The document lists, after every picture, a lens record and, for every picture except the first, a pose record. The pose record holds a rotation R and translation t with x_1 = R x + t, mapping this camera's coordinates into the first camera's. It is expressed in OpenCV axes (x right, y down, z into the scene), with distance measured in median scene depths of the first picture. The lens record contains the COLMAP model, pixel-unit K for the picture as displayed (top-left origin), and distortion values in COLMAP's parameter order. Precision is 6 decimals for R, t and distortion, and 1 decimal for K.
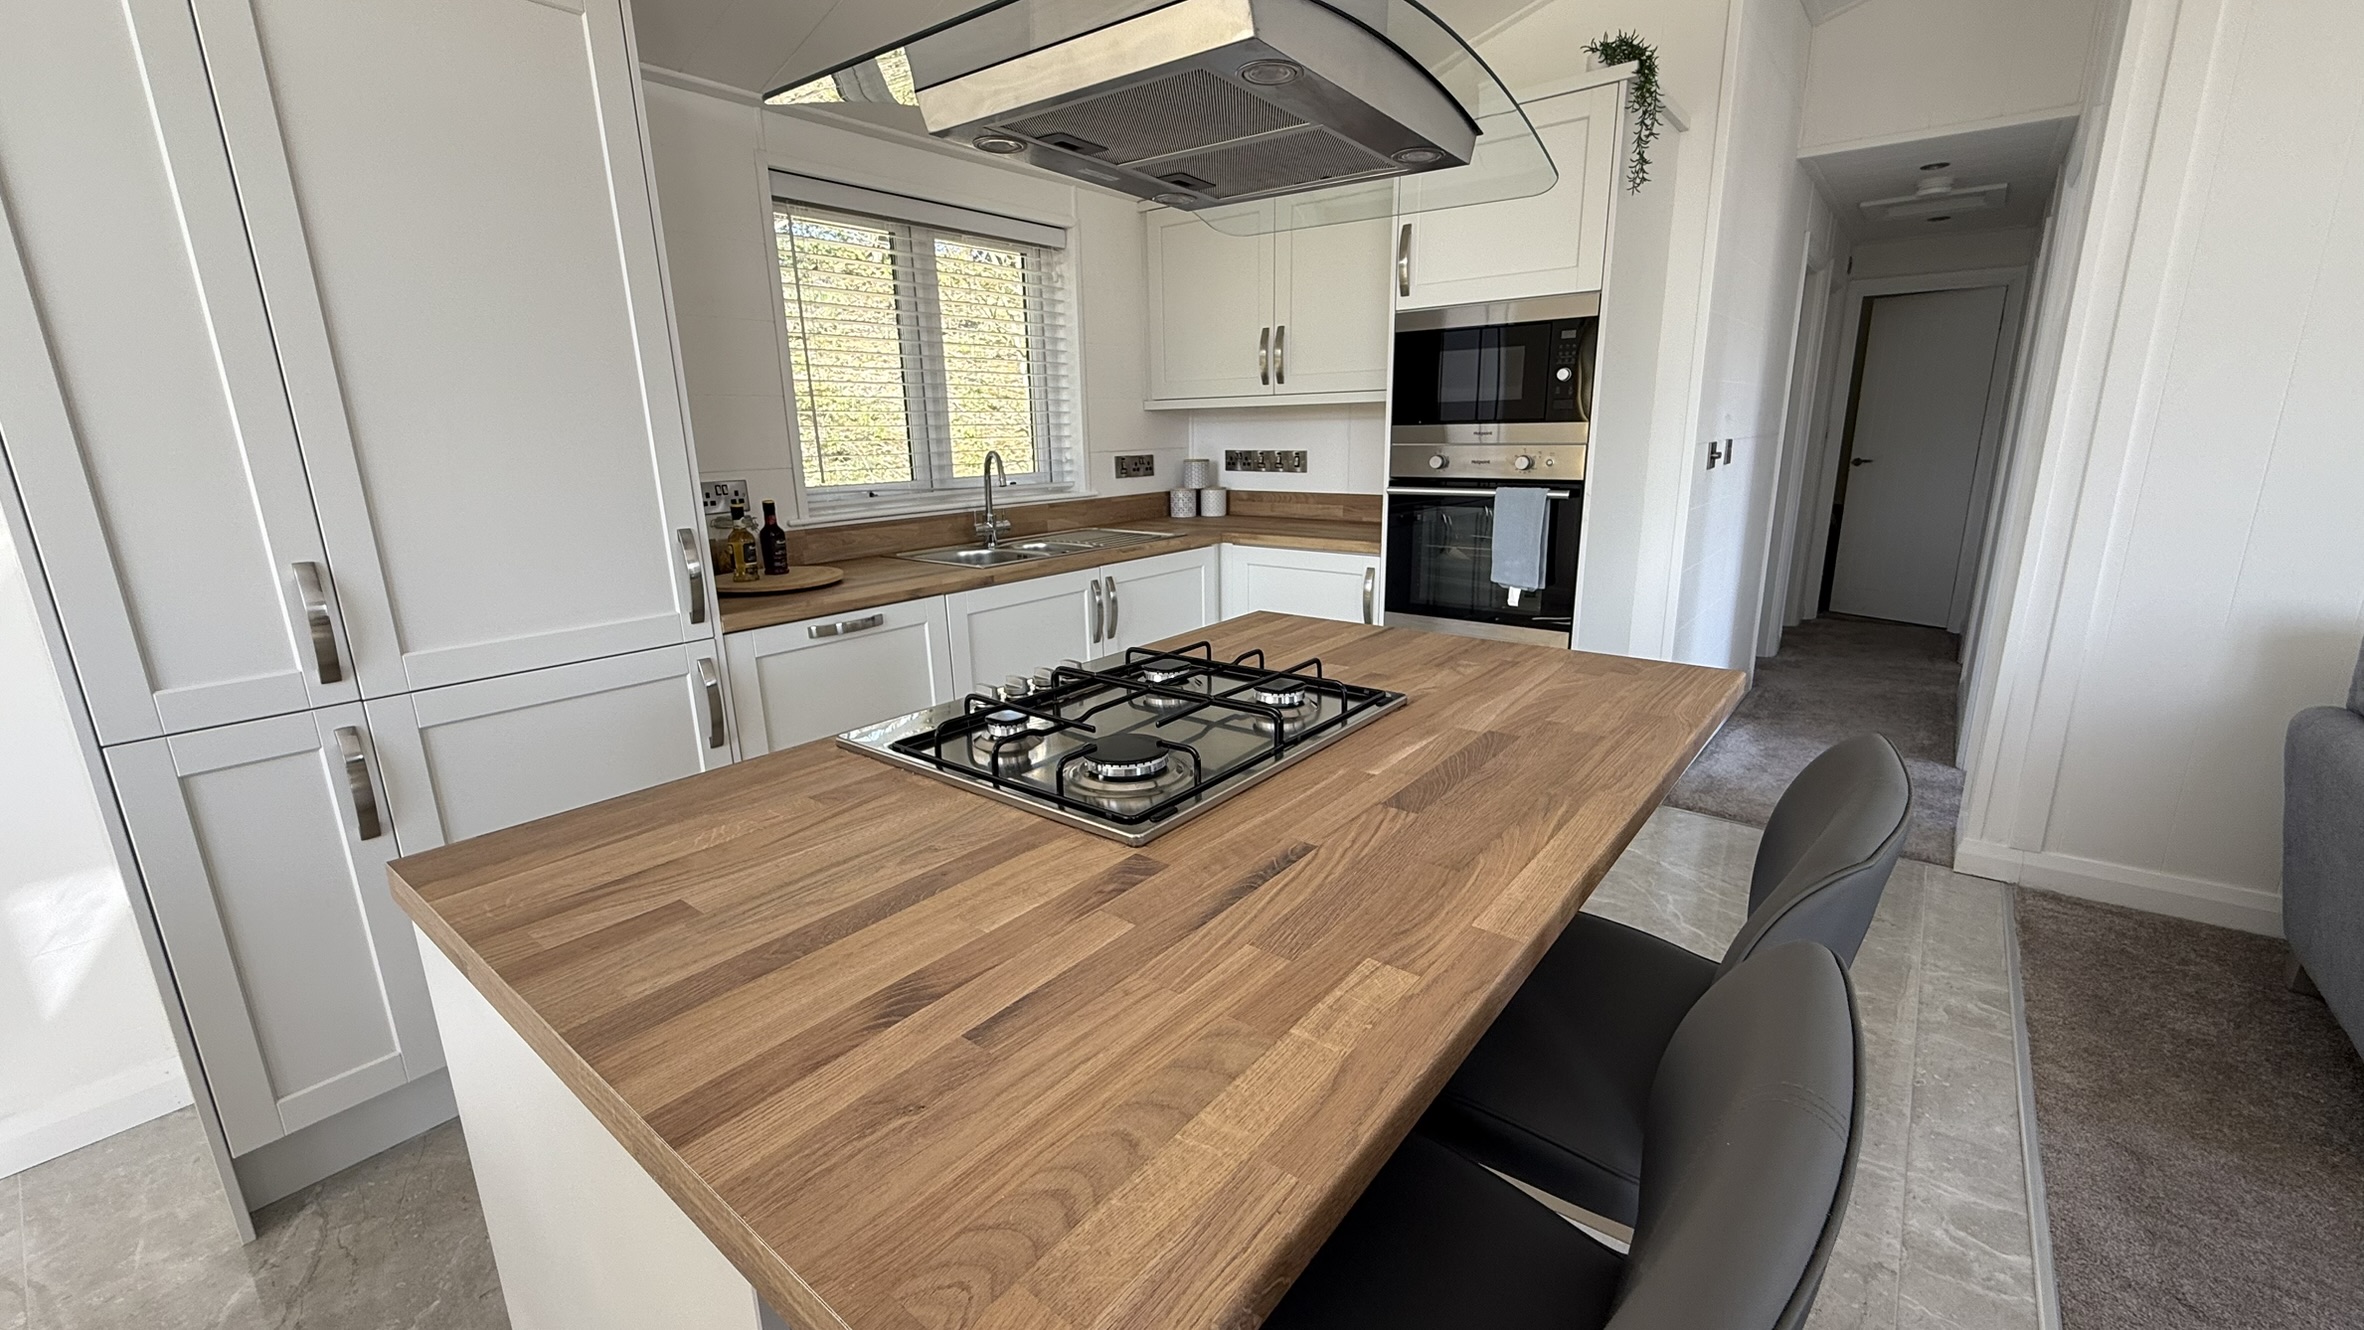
lens RADIAL K [[947.9, 0, 1180.3], [0, 947.9, 668.3], [0, 0, 1]] dist [0.002488, 0.000238]
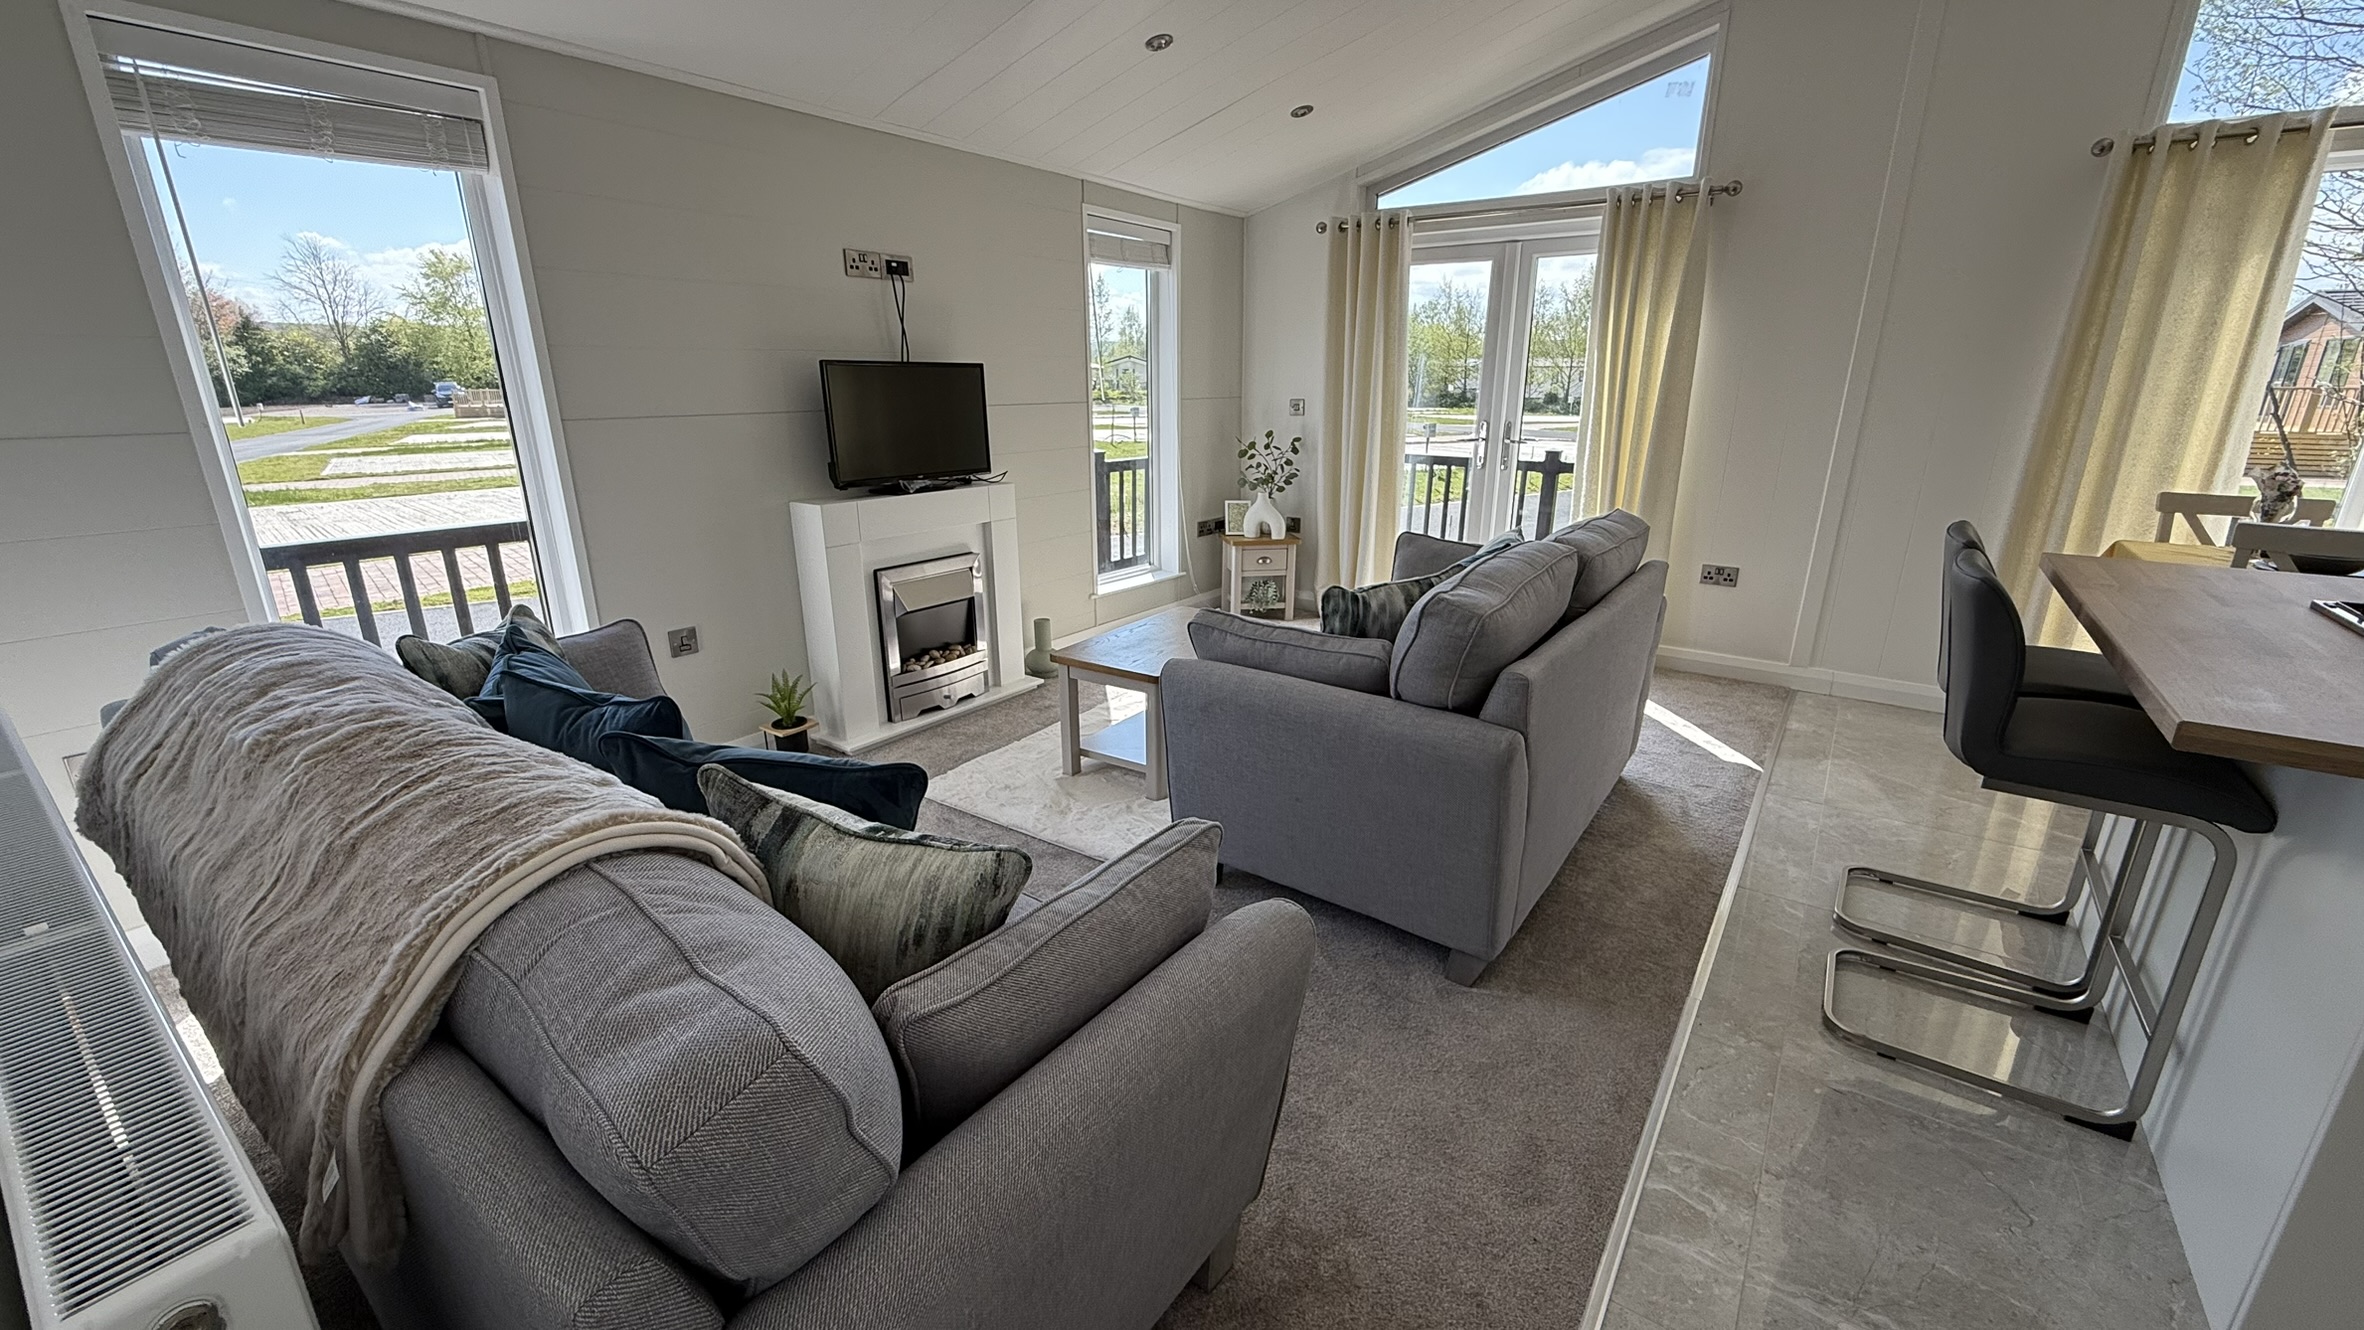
lens RADIAL K [[947.9, 0, 1180.3], [0, 947.9, 668.3], [0, 0, 1]] dist [0.002488, 0.000238]
pose [[-0.998819, 0.030062, -0.038176, 1.436090], [0.005337, 0.848774, 0.528728, -0.463174], [0.048297, 0.527900, -0.847932, 1.567691]]
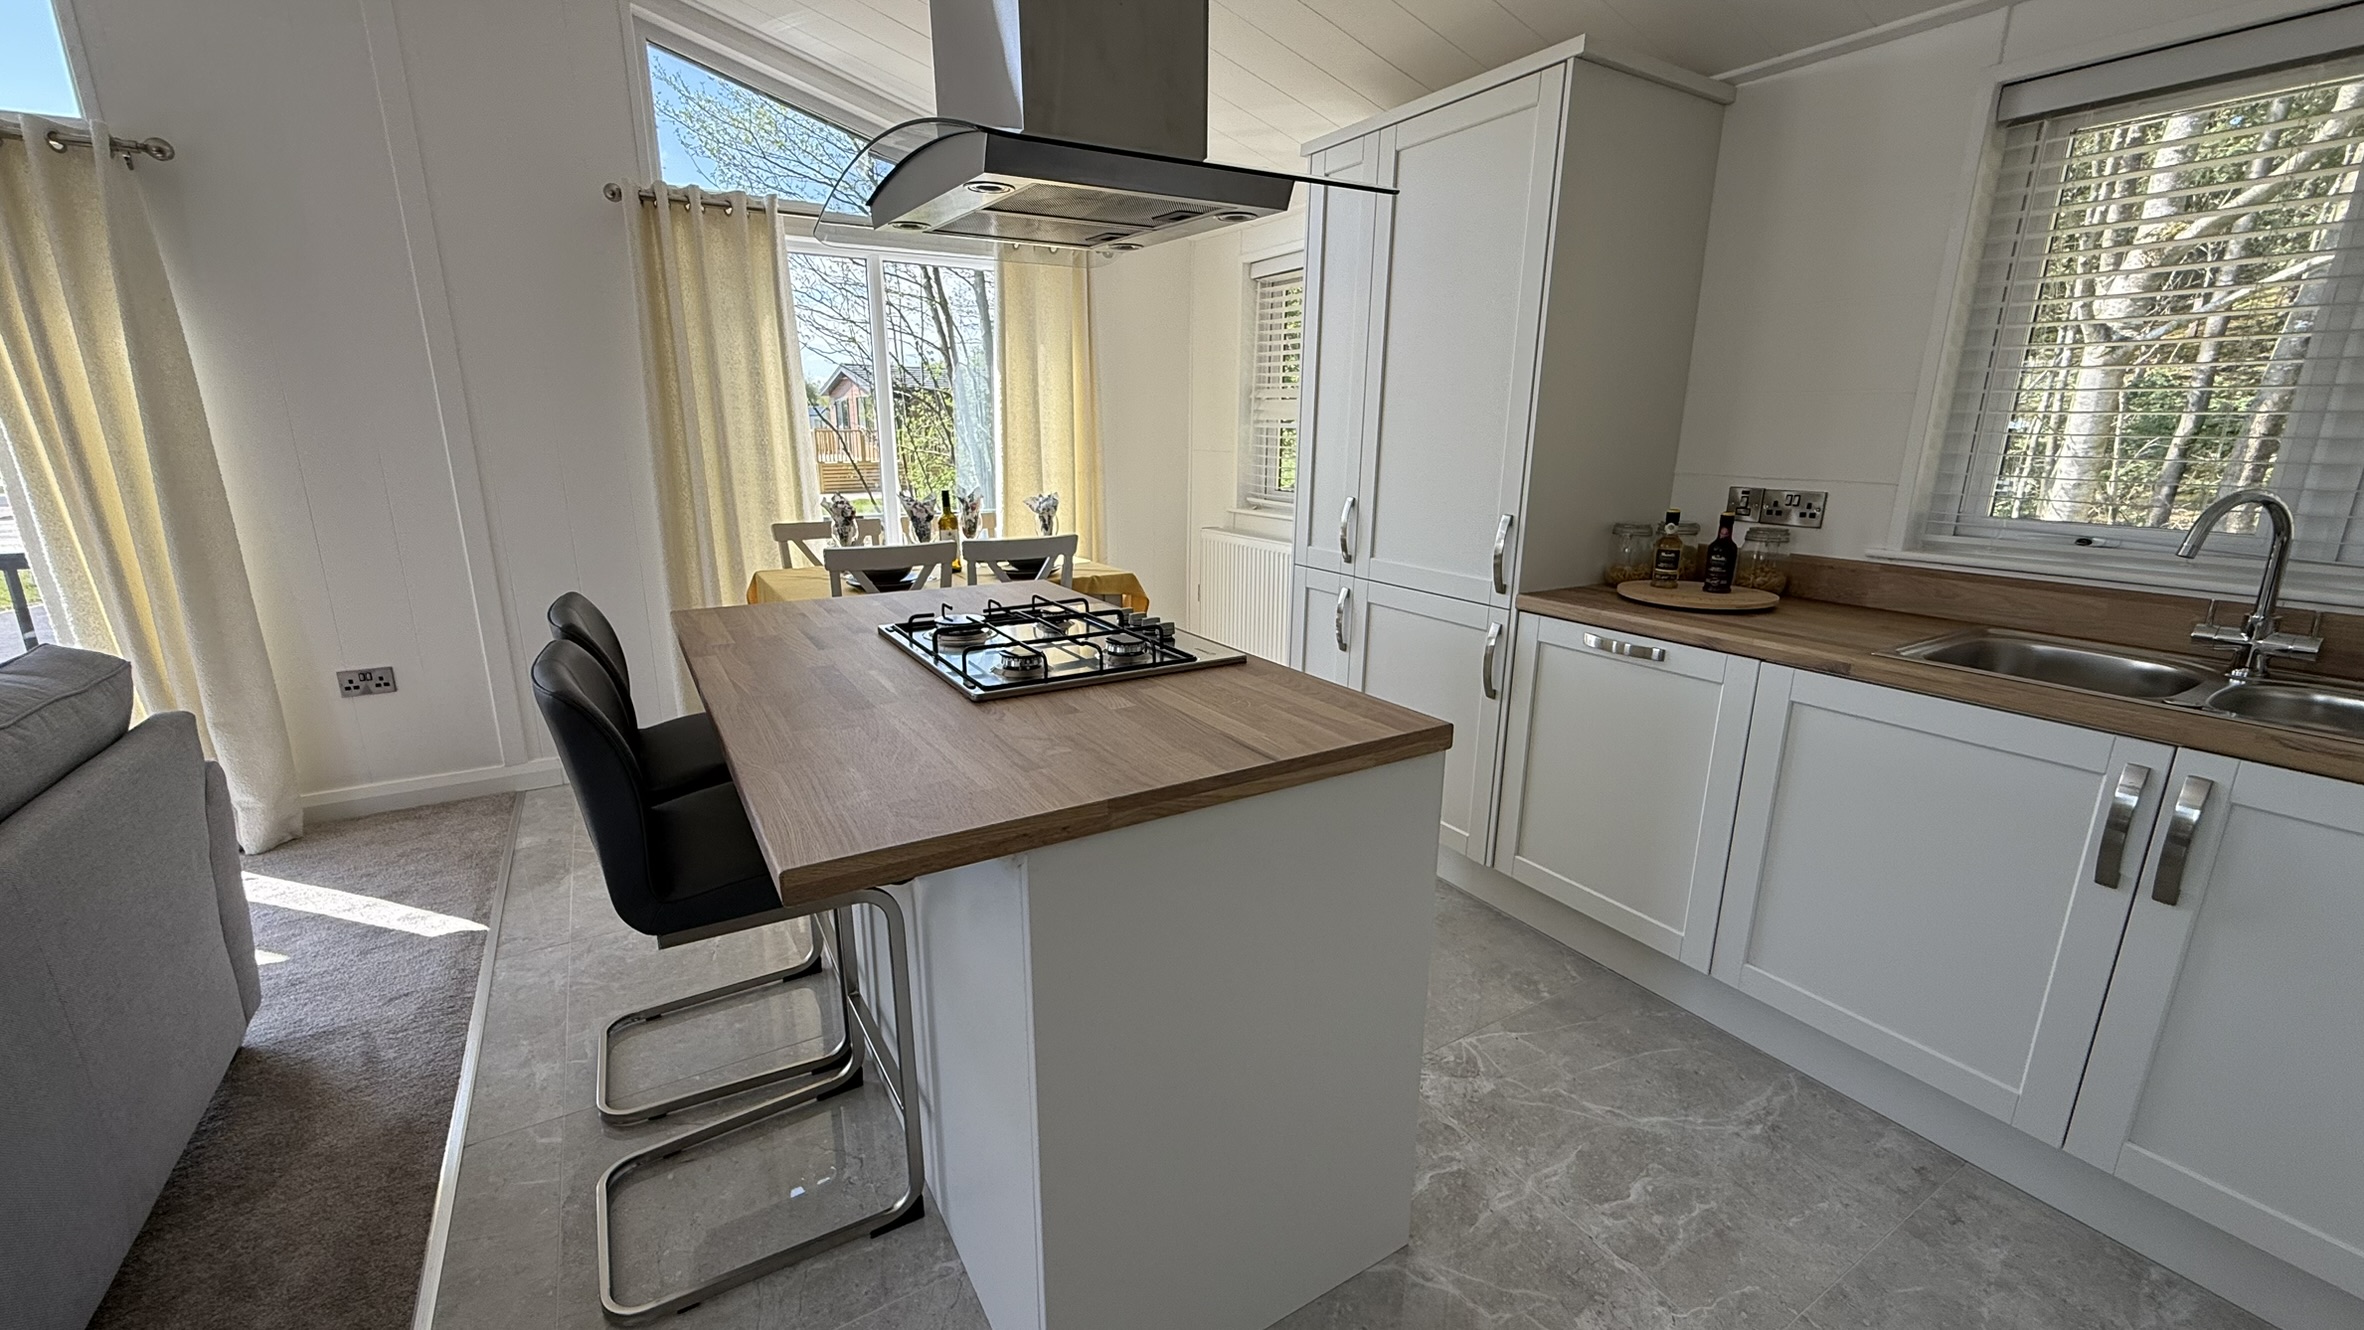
lens RADIAL K [[947.9, 0, 1180.3], [0, 947.9, 668.3], [0, 0, 1]] dist [0.002488, 0.000238]
pose [[-0.352120, 0.252353, -0.901293, 0.981249], [-0.231652, 0.909508, 0.345156, -0.373544], [0.906834, 0.330323, -0.261798, 1.293131]]
